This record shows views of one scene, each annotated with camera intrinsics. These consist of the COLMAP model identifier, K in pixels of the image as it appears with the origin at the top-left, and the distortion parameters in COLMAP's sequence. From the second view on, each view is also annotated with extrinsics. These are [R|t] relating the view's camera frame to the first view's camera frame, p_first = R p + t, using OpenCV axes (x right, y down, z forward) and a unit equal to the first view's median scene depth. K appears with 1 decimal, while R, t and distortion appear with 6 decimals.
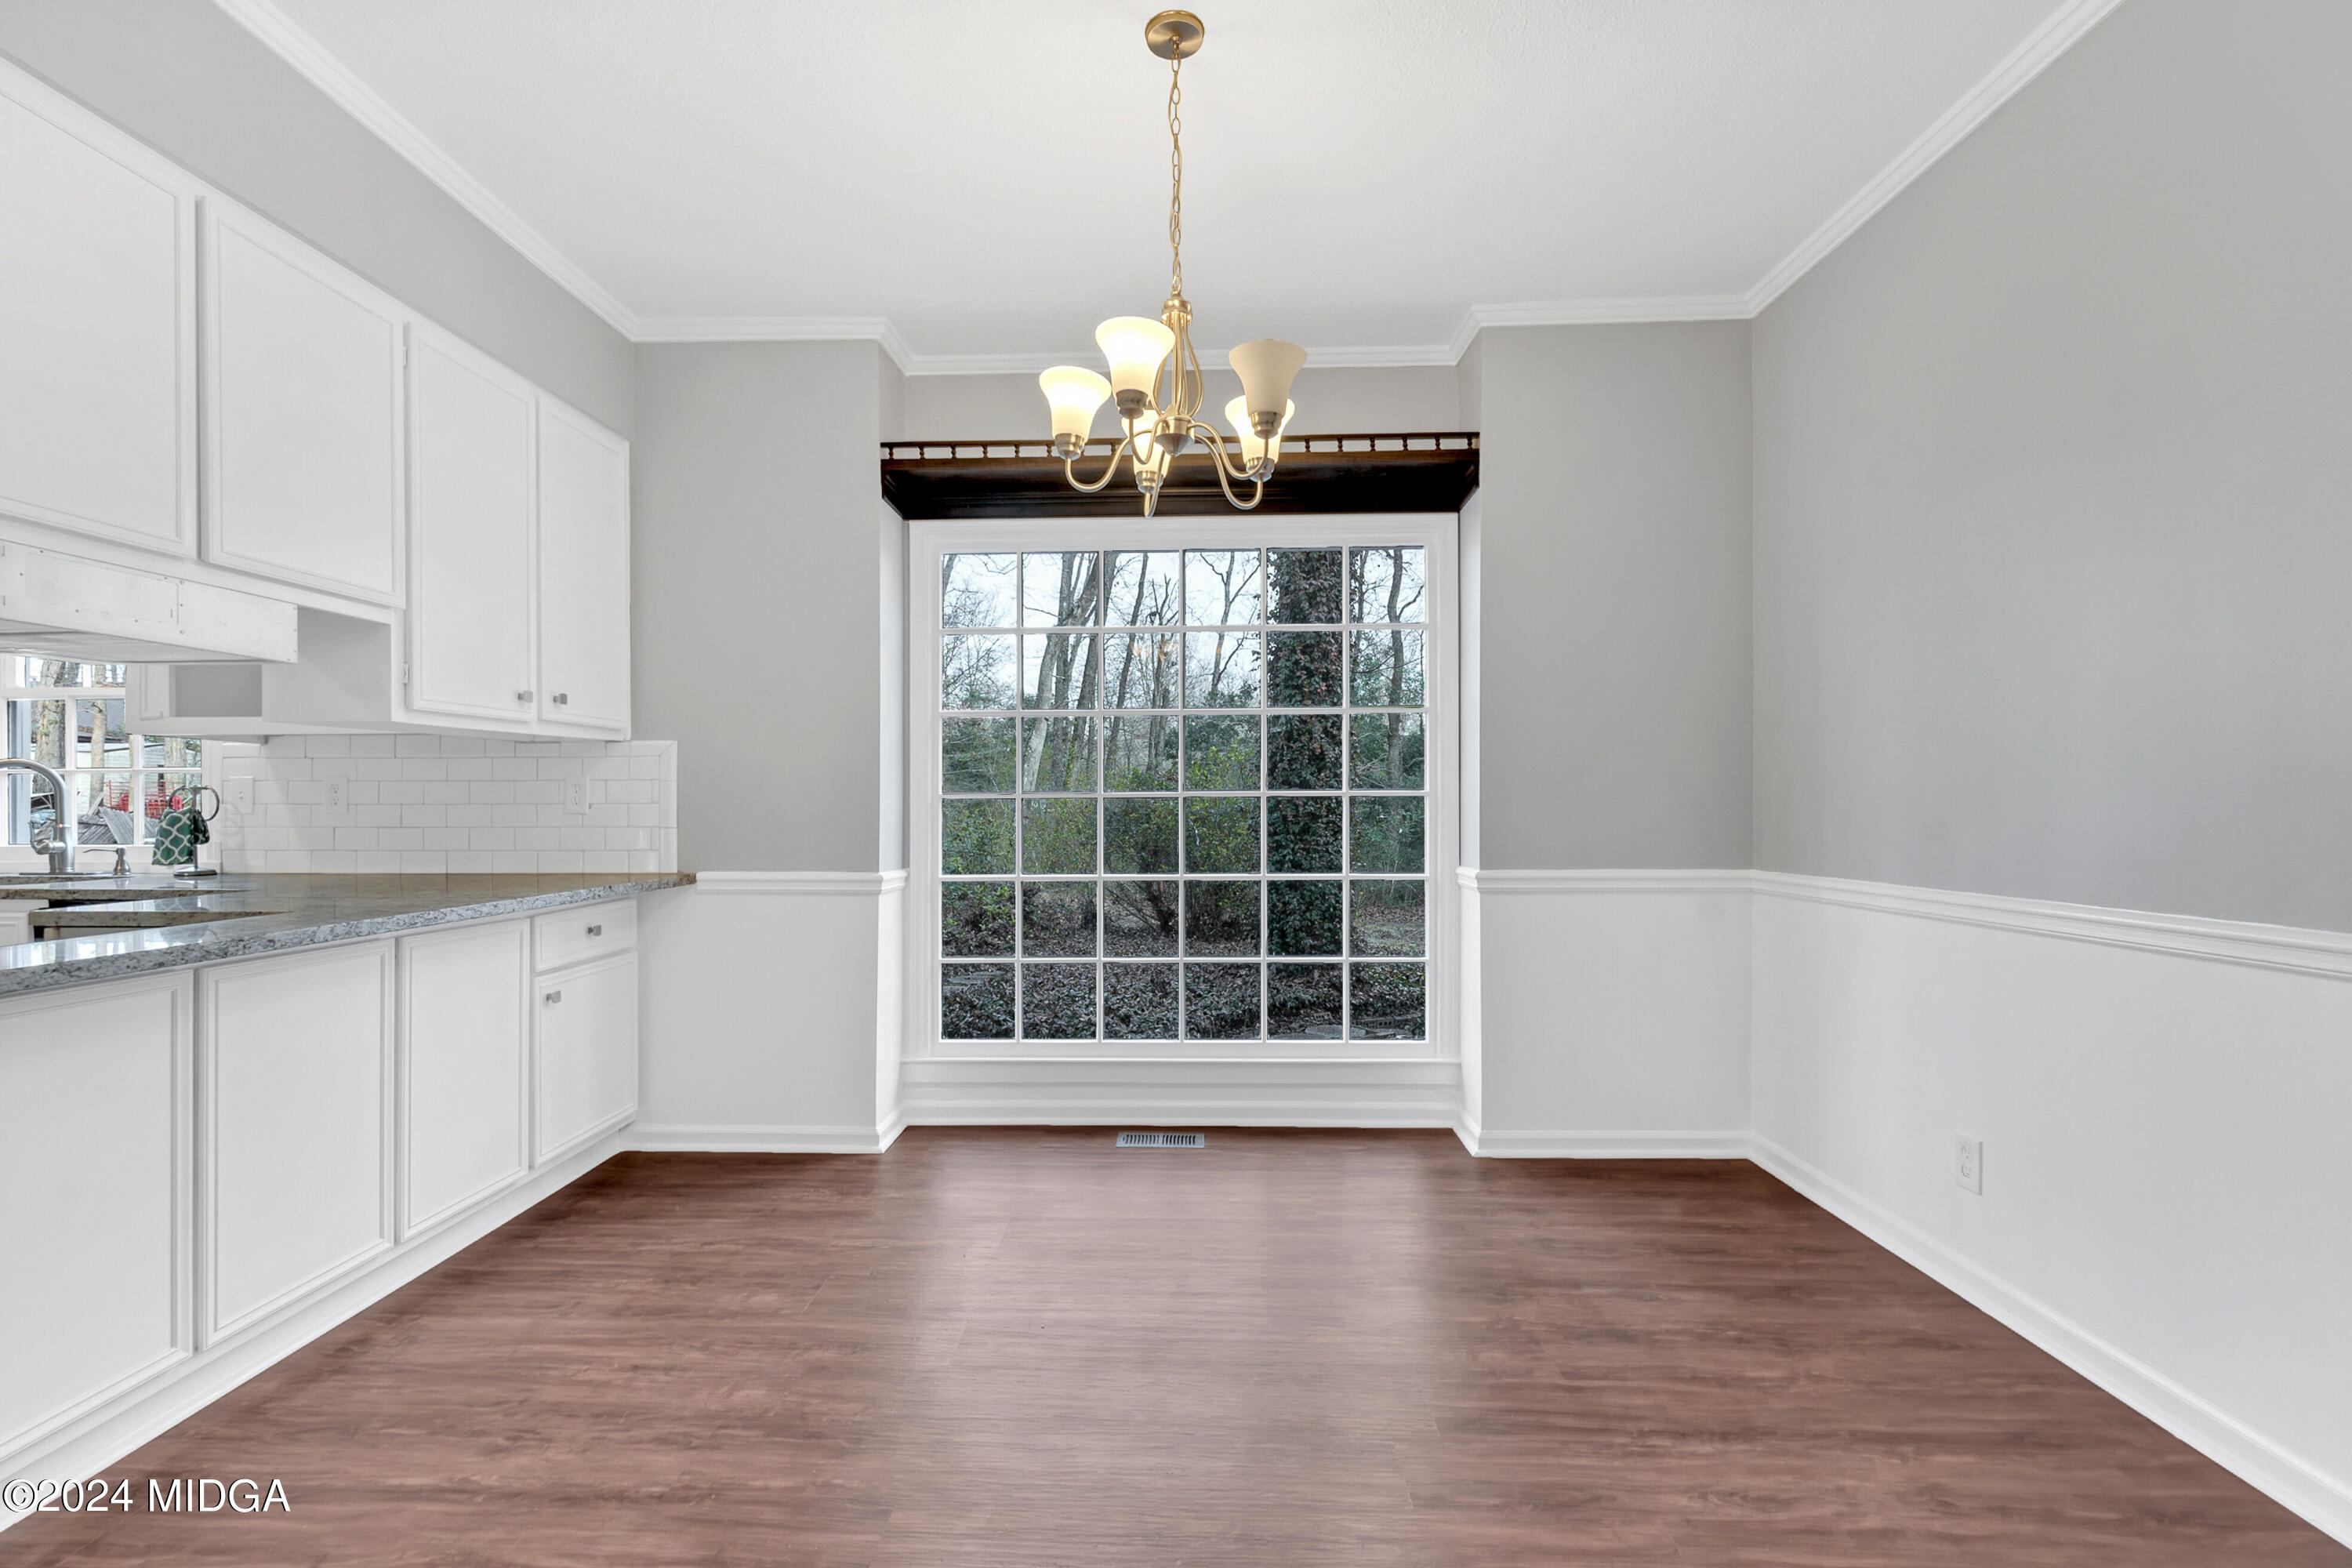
lens RADIAL K [[954.5, 0, 1173.5], [0, 954.5, 814.9], [0, 0, 1]] dist [-0.002070, -0.000207]
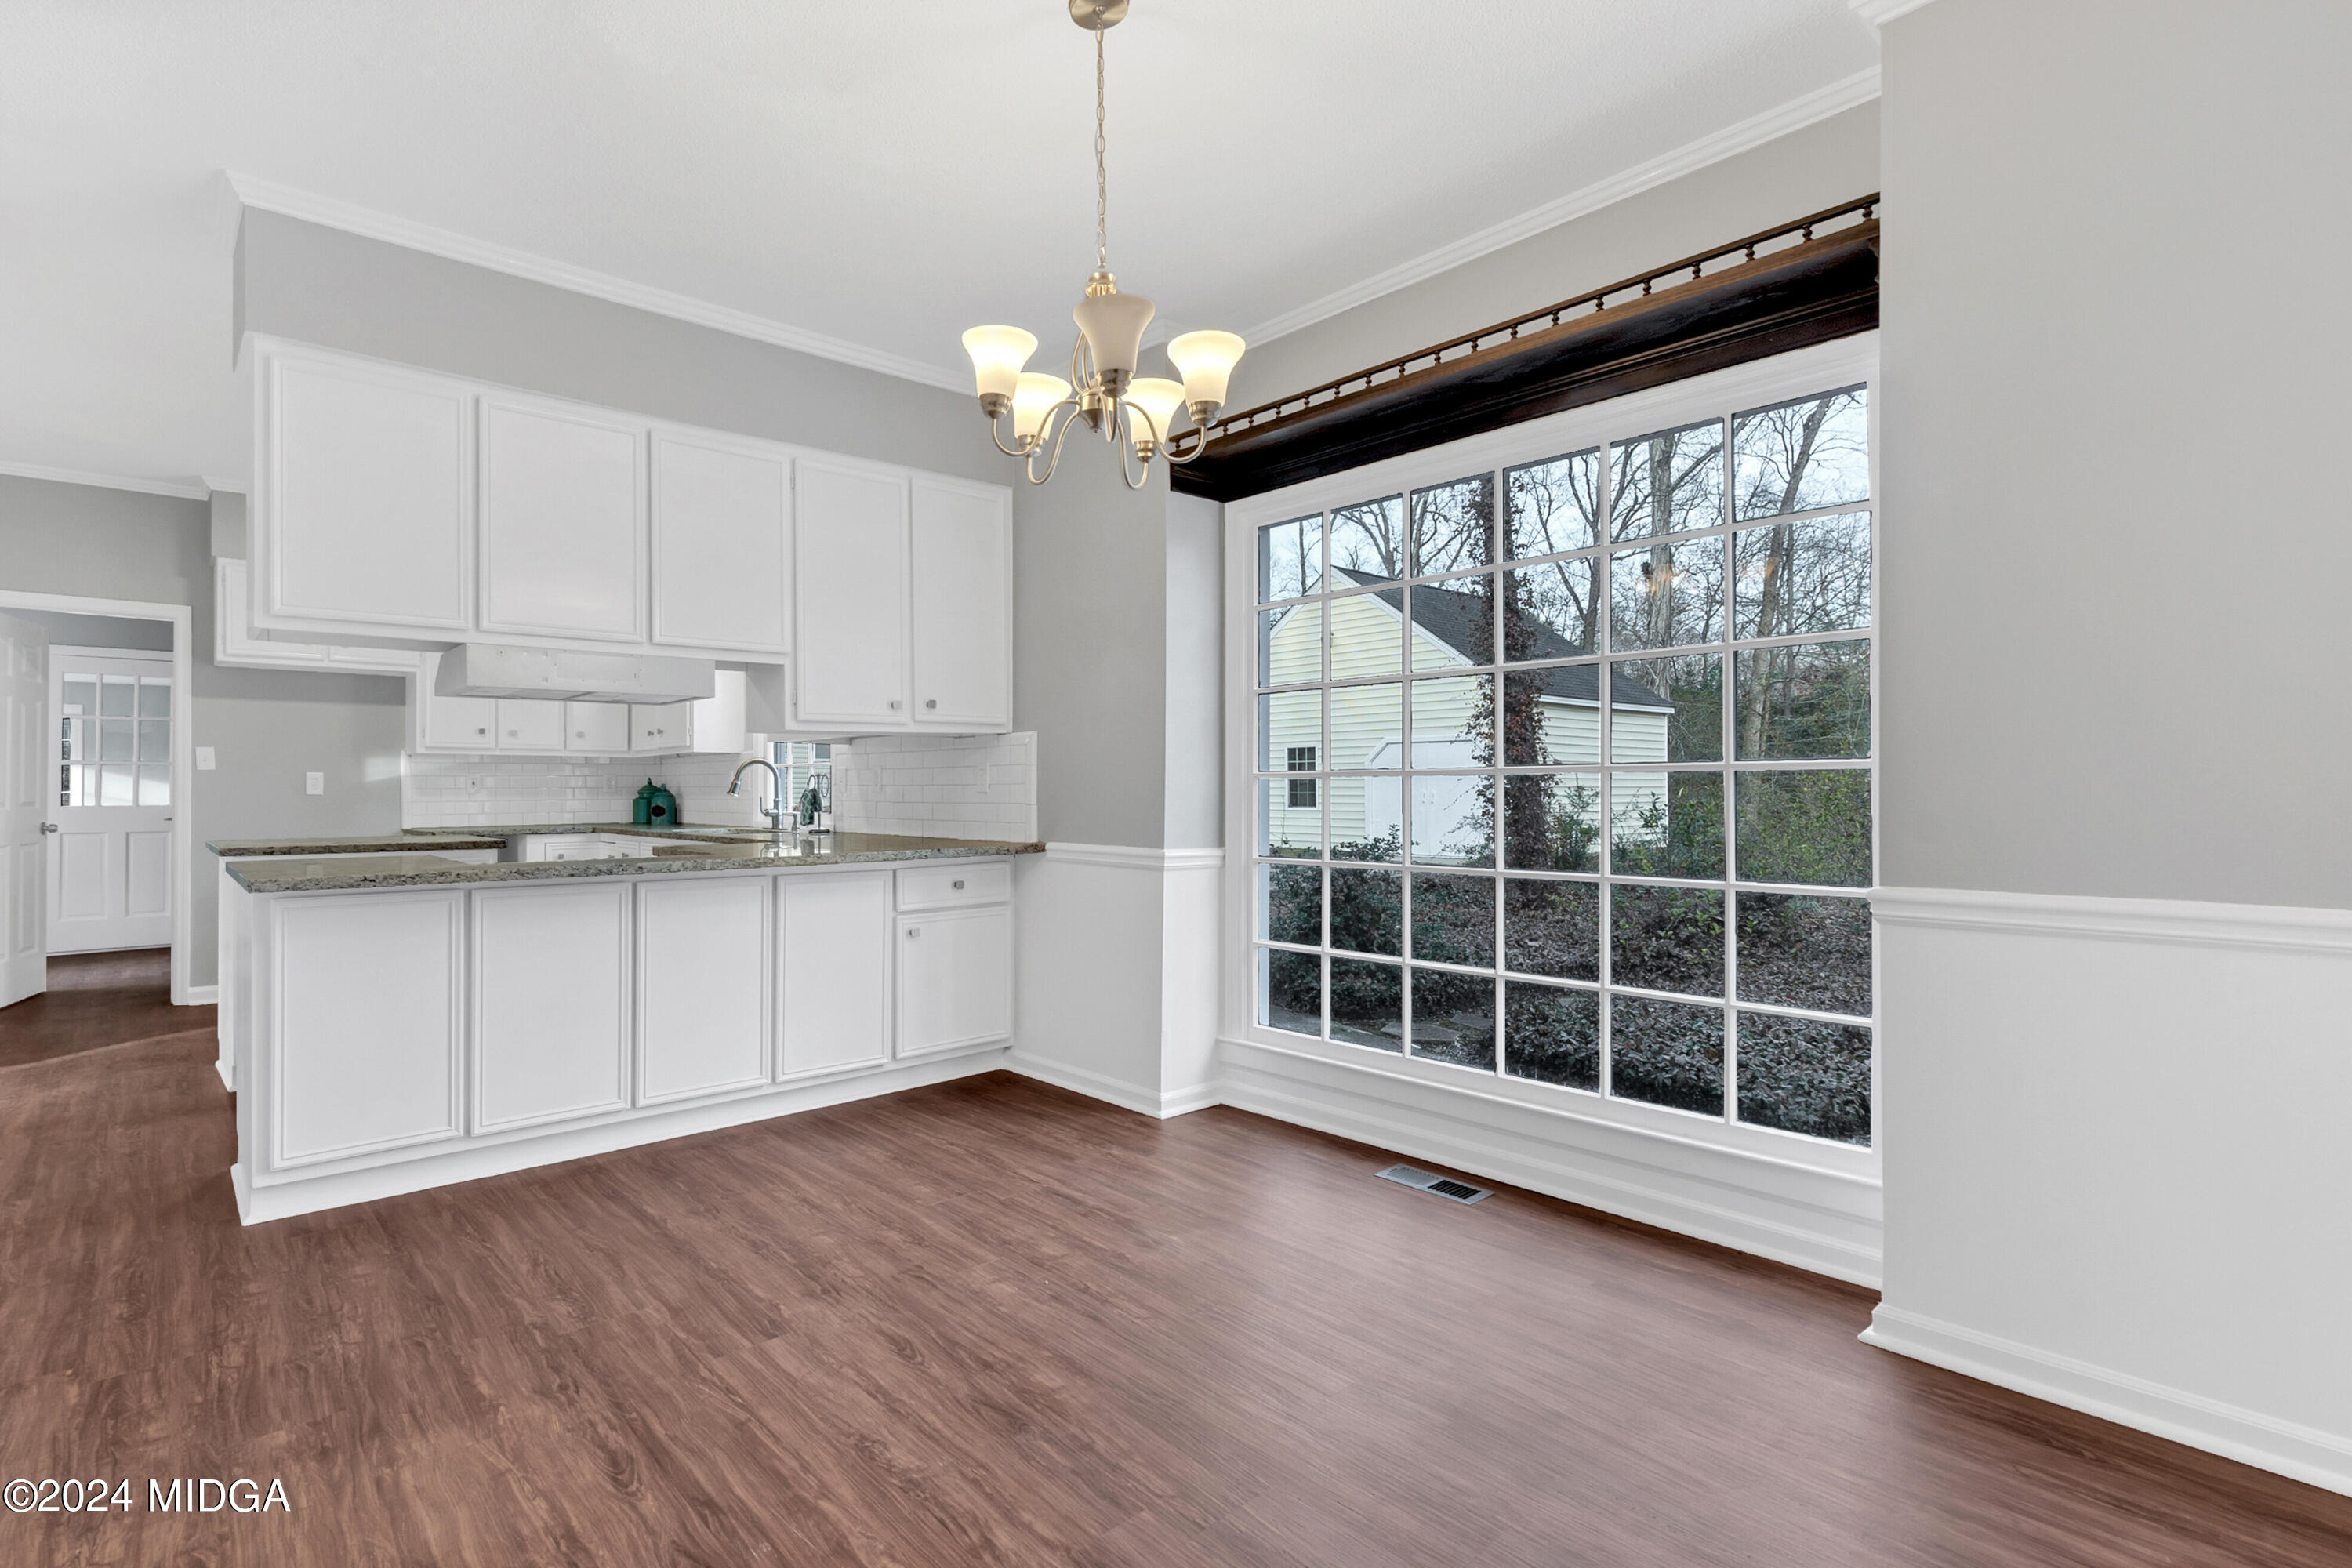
lens RADIAL K [[1069.1, 0, 1130.6], [0, 1069.1, 787.3], [0, 0, 1]] dist [0.003063, 0.000651]
pose [[0.692418, 0.000269, -0.721497, 0.566754], [-0.005098, 0.999977, -0.004520, -0.003097], [0.721479, 0.006808, 0.692403, 0.180287]]
